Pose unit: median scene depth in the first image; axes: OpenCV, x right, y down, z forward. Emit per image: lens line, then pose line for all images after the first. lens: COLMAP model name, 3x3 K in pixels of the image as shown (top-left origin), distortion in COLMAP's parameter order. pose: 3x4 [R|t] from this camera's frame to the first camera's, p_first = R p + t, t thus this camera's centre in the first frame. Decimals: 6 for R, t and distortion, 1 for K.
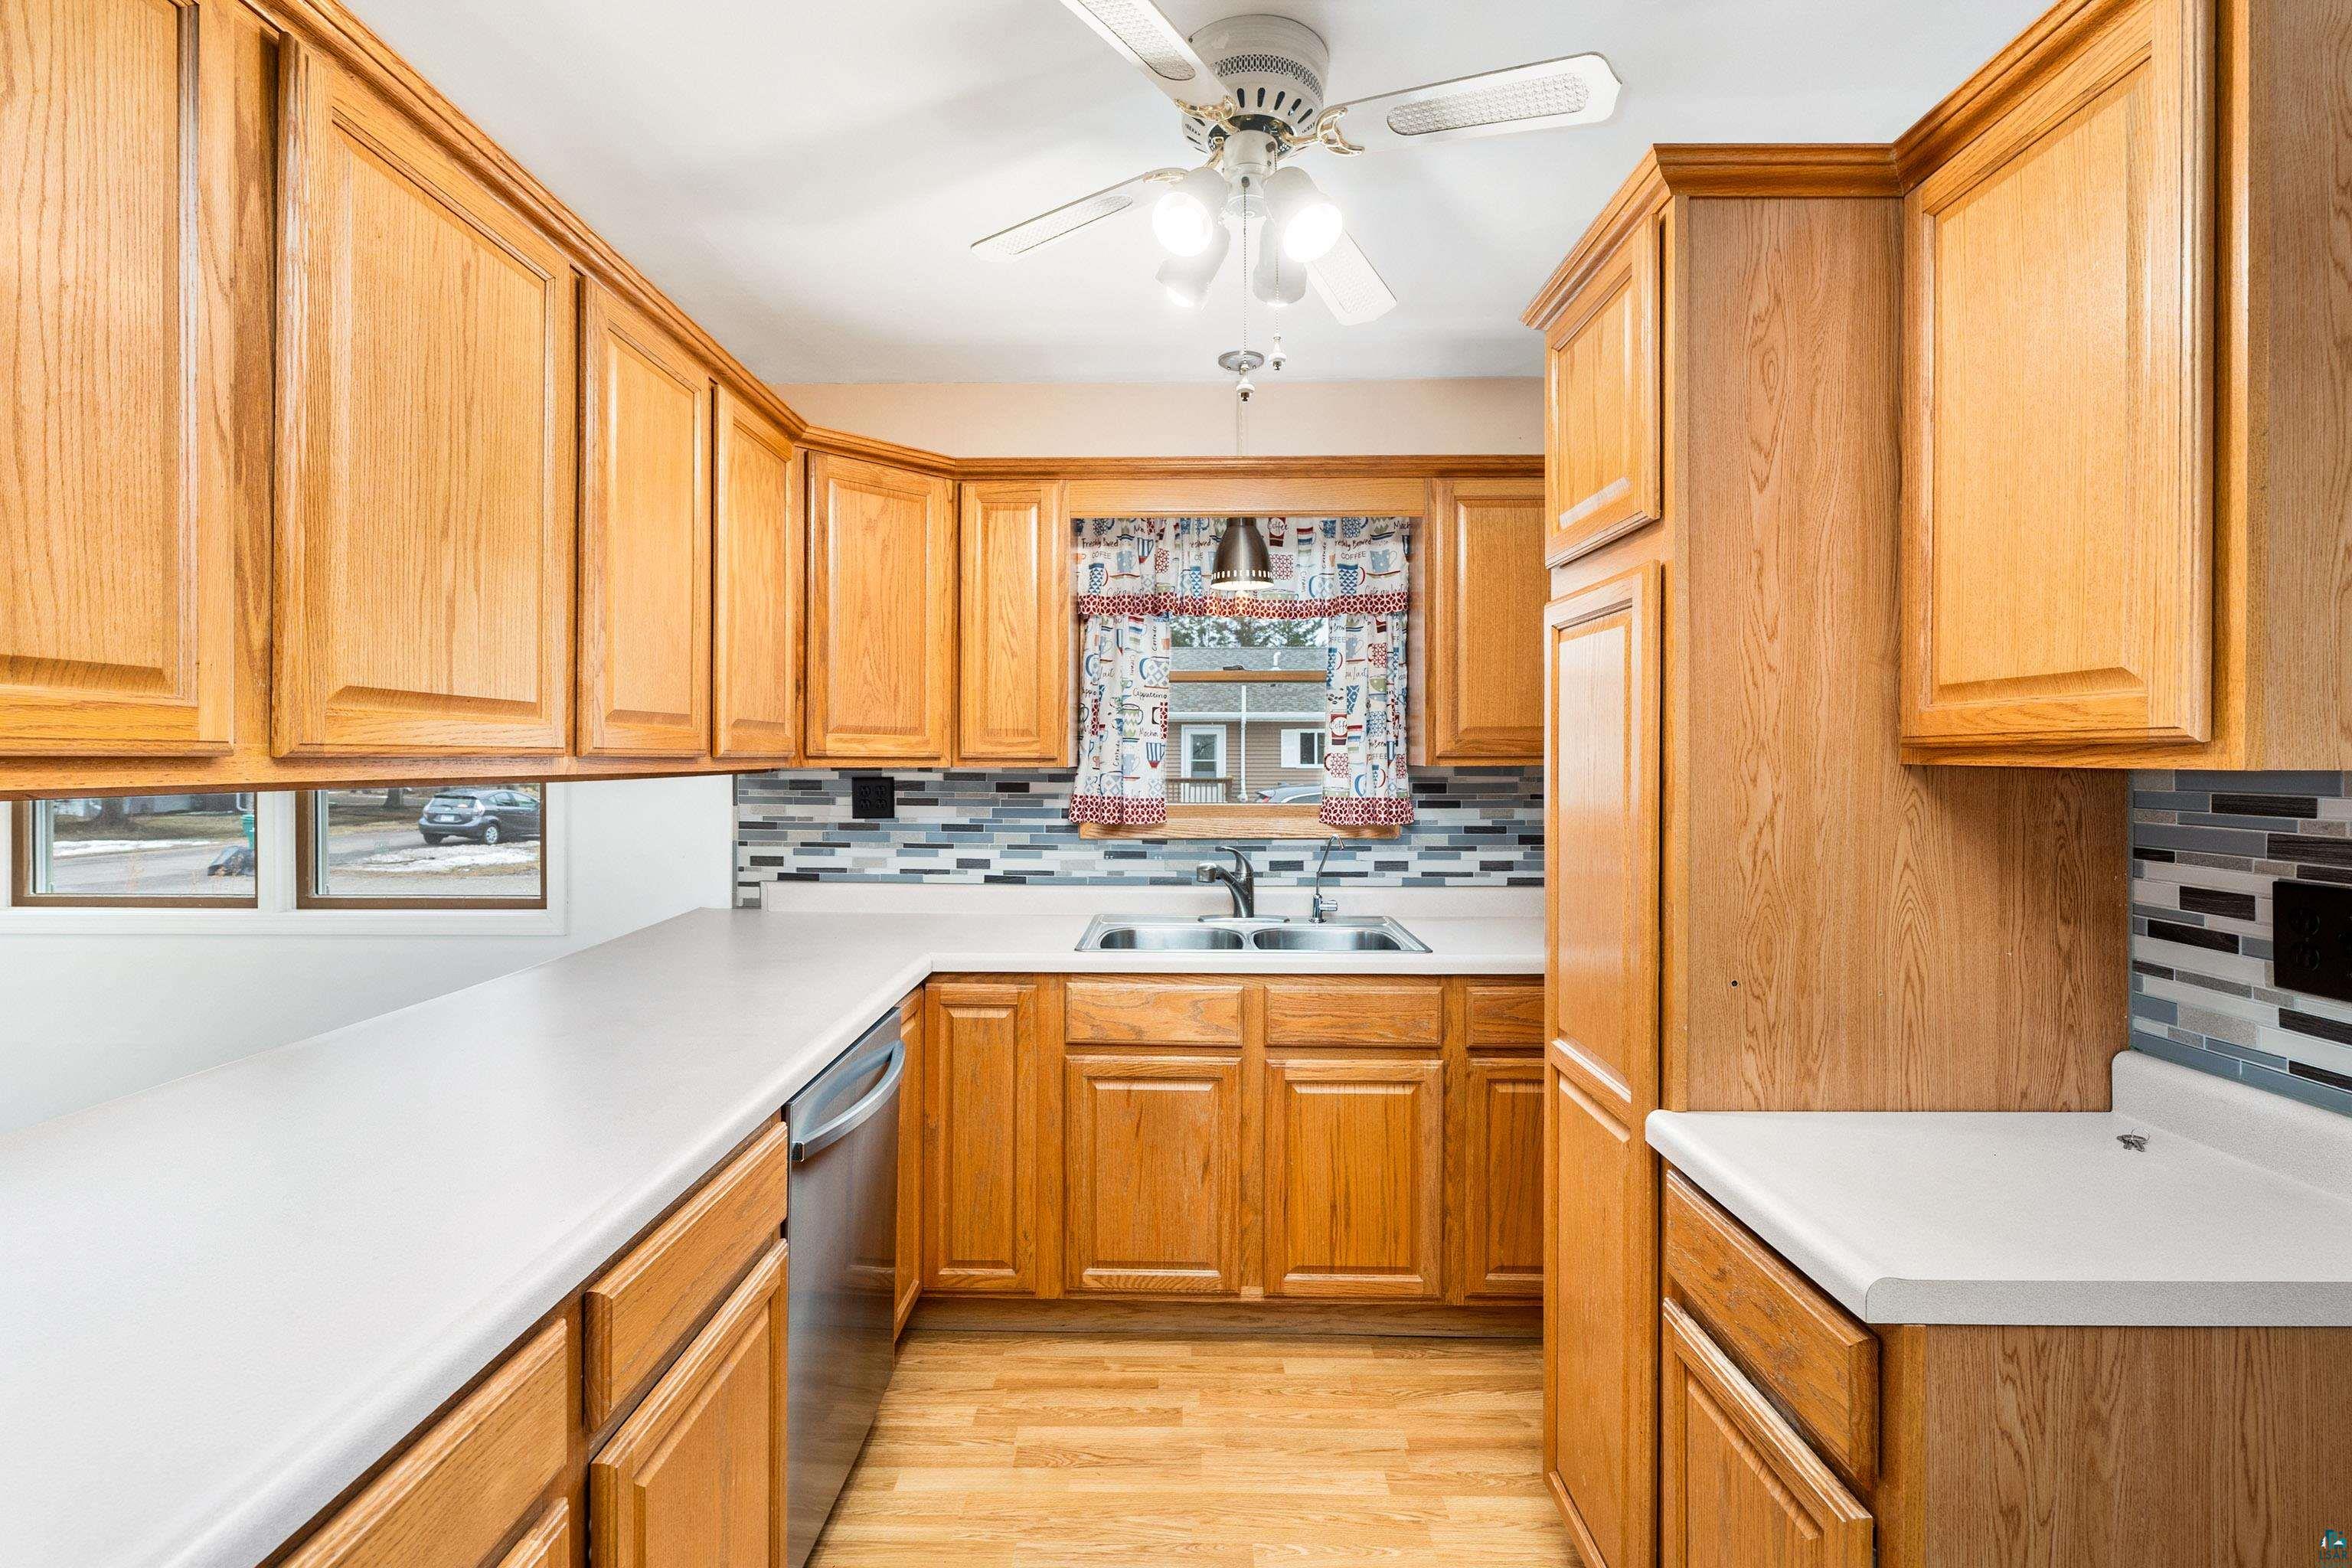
lens RADIAL K [[1067.0, 0, 1180.9], [0, 1067.0, 761.5], [0, 0, 1]] dist [-0.002502, 0.000377]
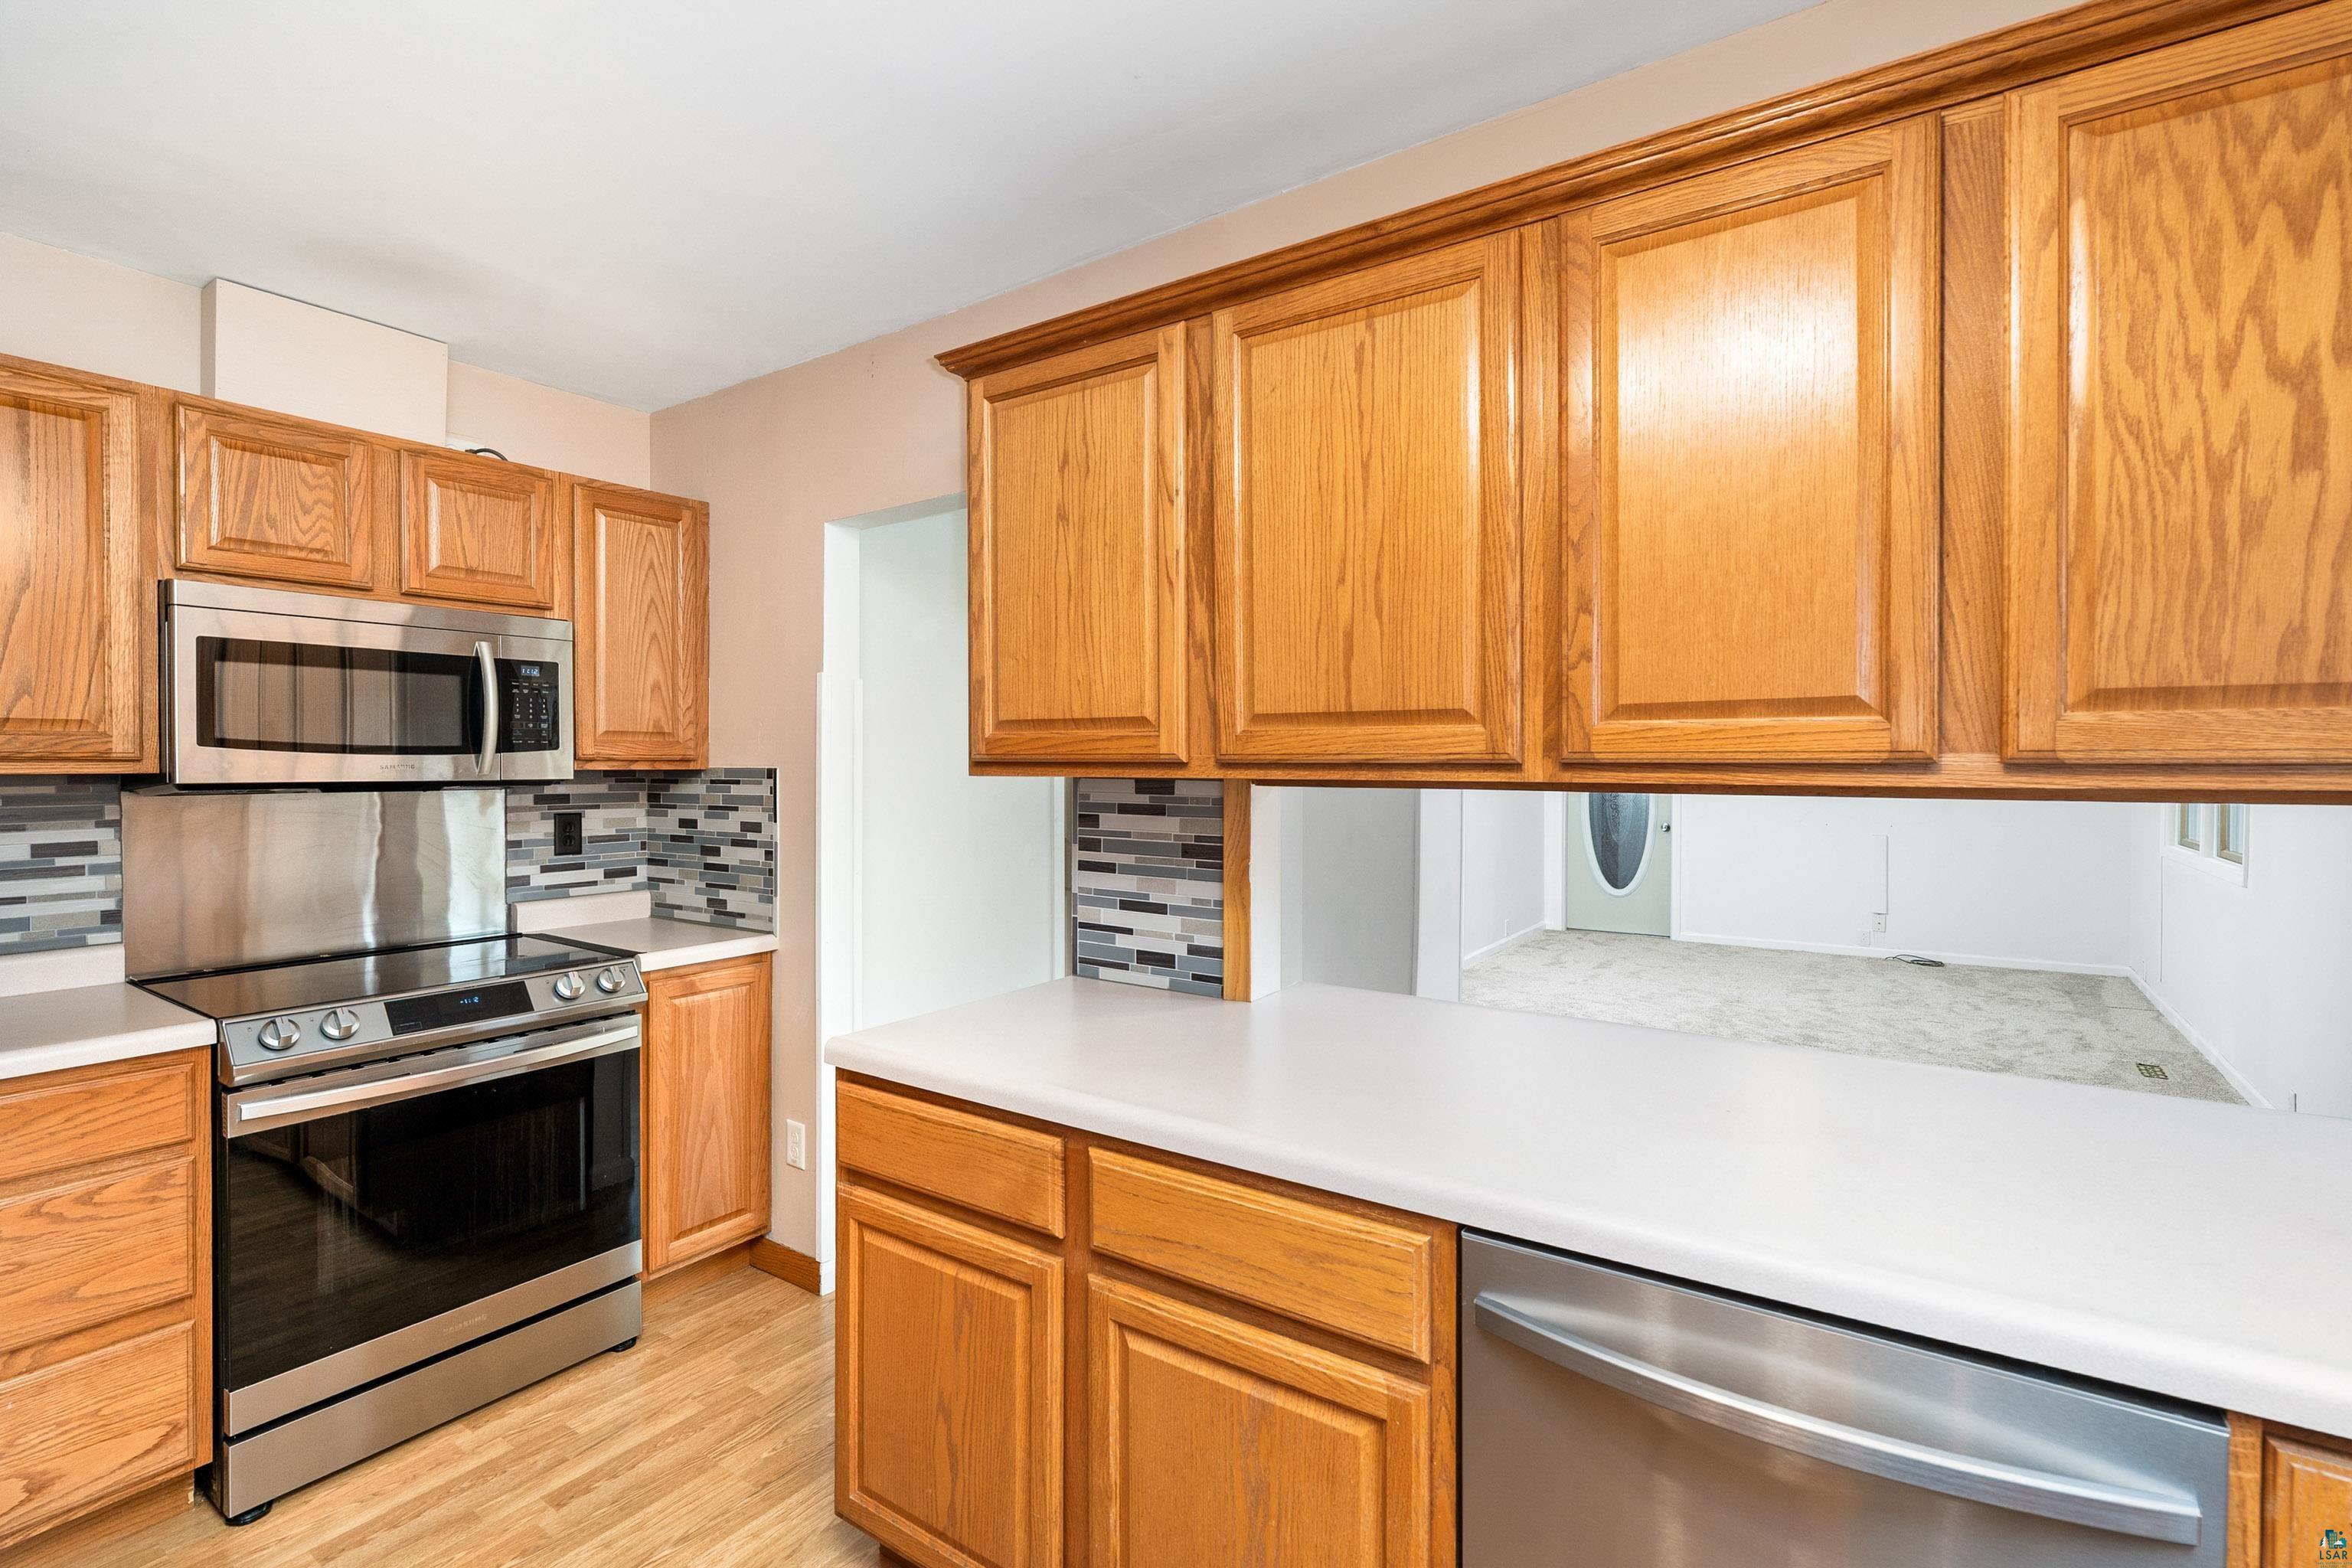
lens RADIAL K [[1068.4, 0, 1173.7], [0, 1068.4, 774.7], [0, 0, 1]] dist [-0.003914, 0.001249]
pose [[-0.563452, 0.008061, -0.826109, 0.226686], [-0.004078, 0.999913, 0.012538, -0.002584], [0.826139, 0.010434, -0.563370, 0.798116]]
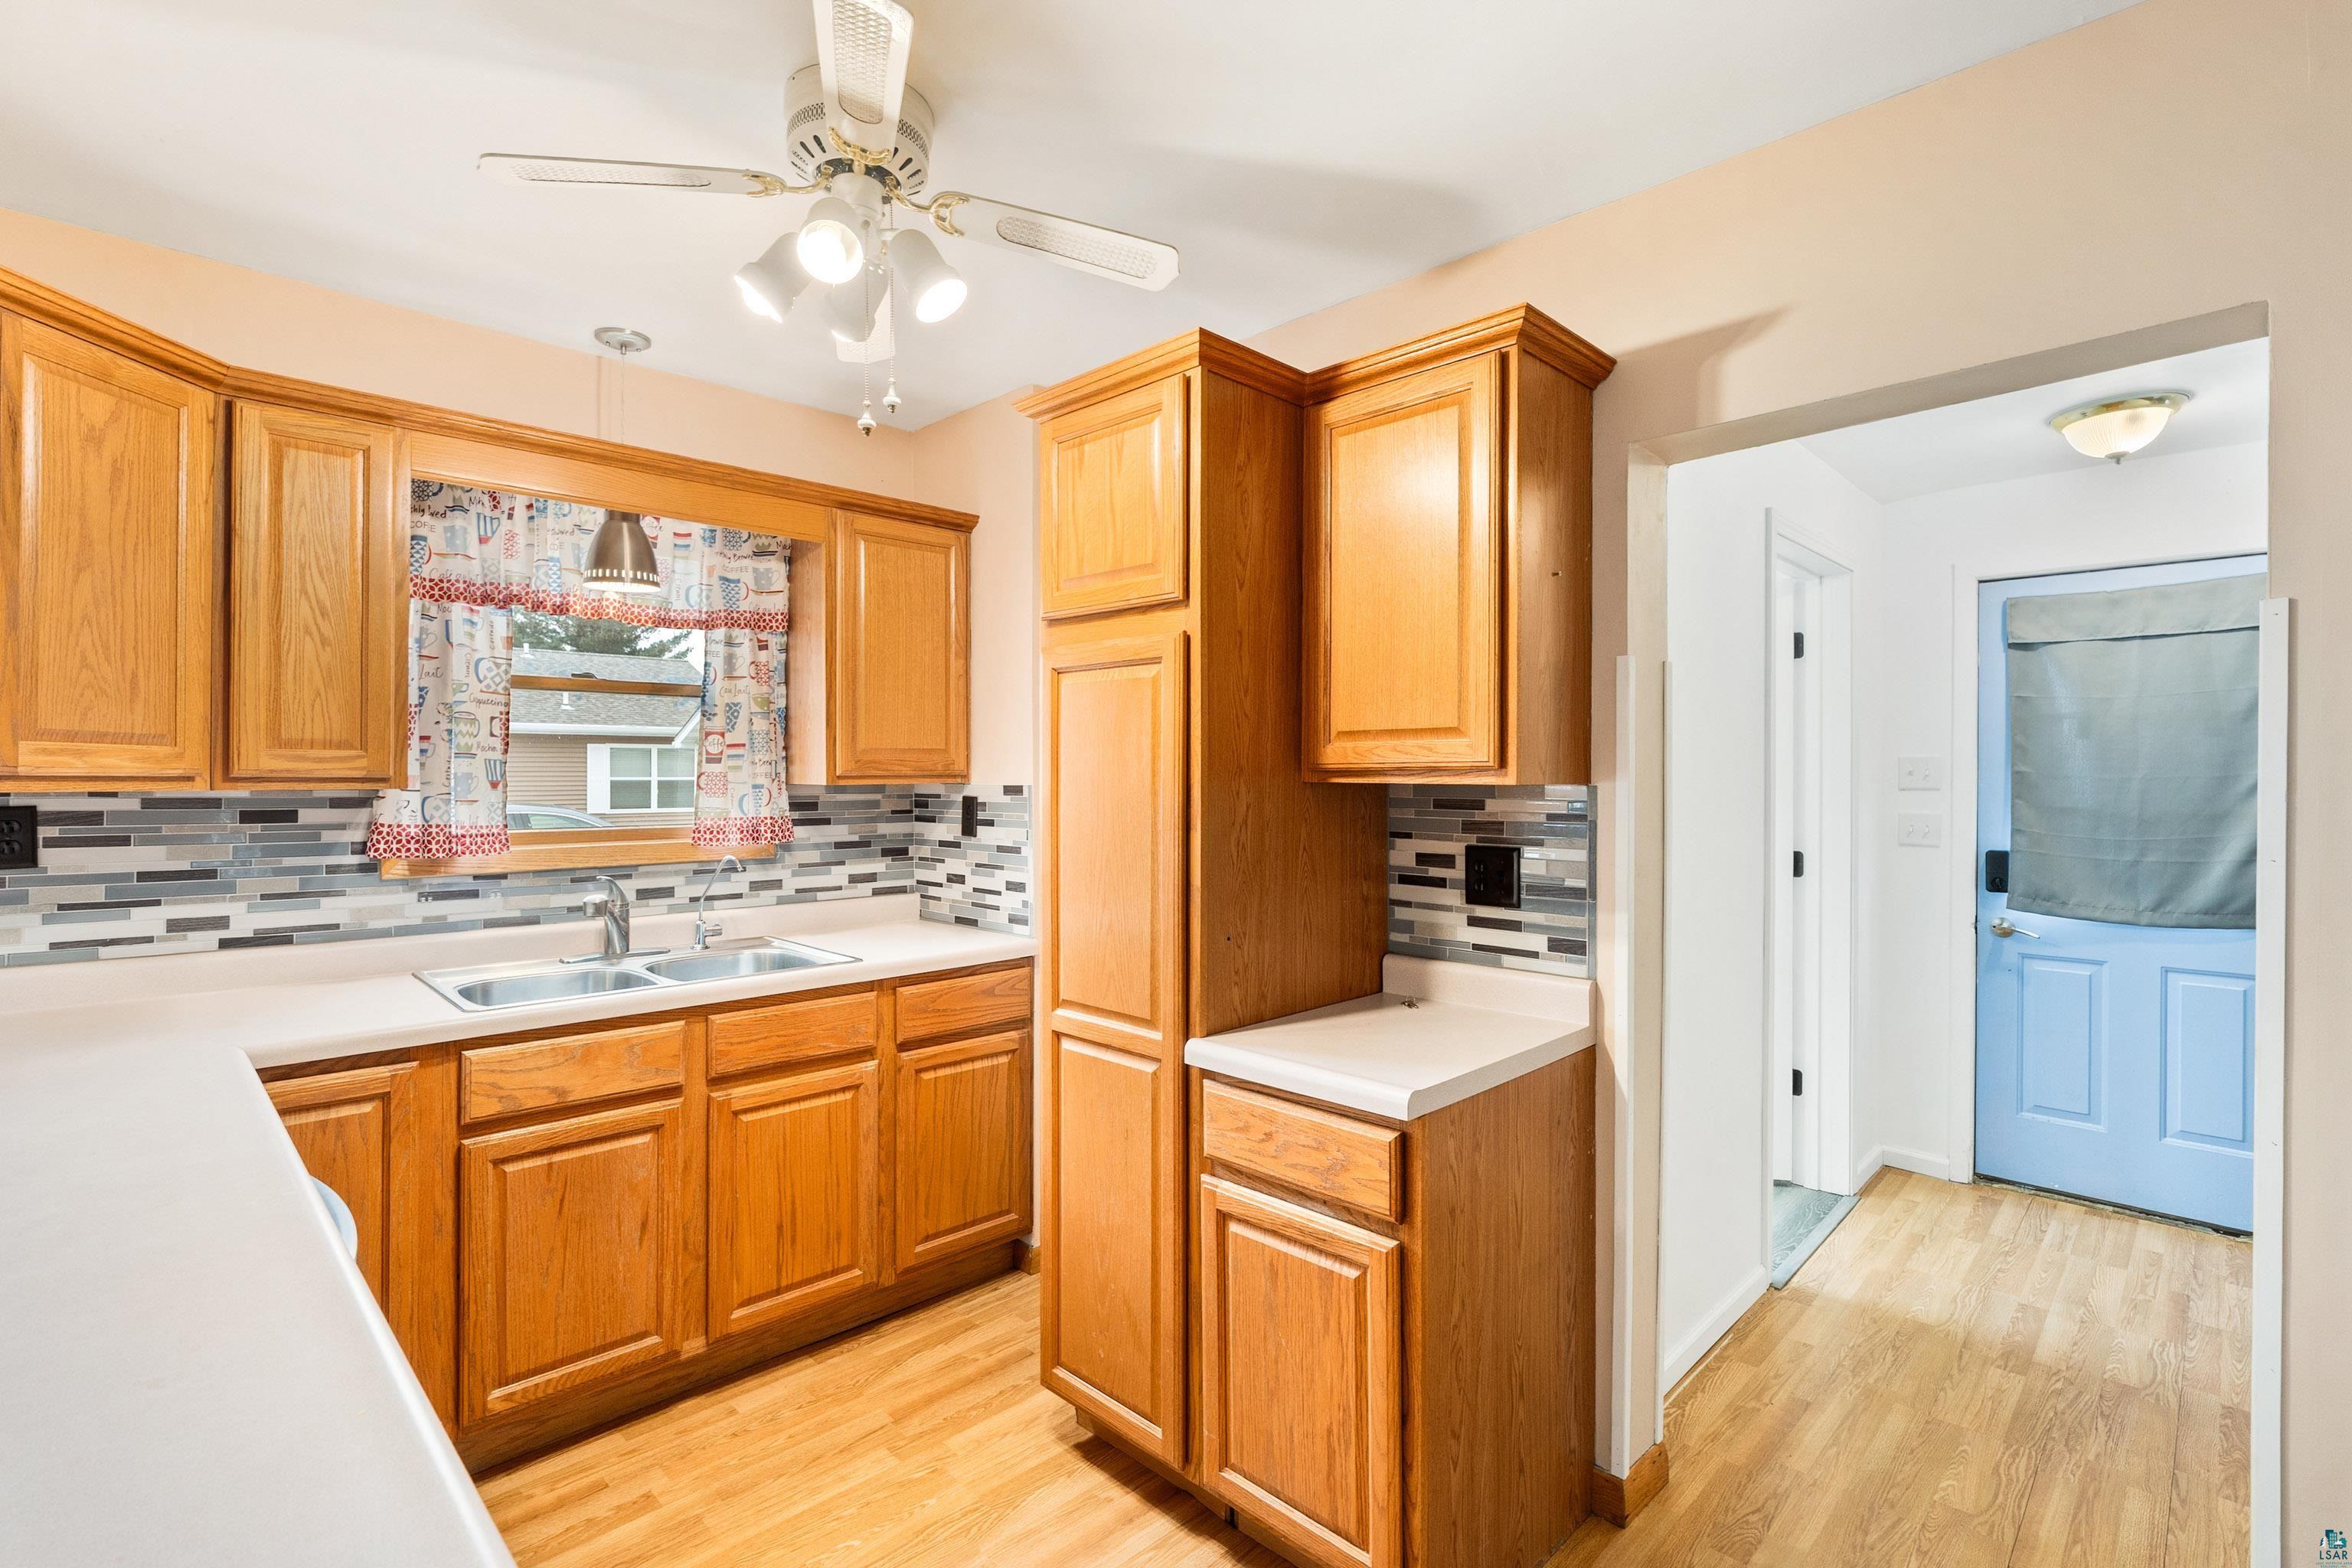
lens RADIAL K [[1068.4, 0, 1173.7], [0, 1068.4, 774.7], [0, 0, 1]] dist [-0.003914, 0.001249]
pose [[0.704653, 0.000820, 0.709552, -0.304603], [0.001830, 0.999994, -0.002973, -0.002013], [-0.709550, 0.003393, 0.704647, 0.035144]]
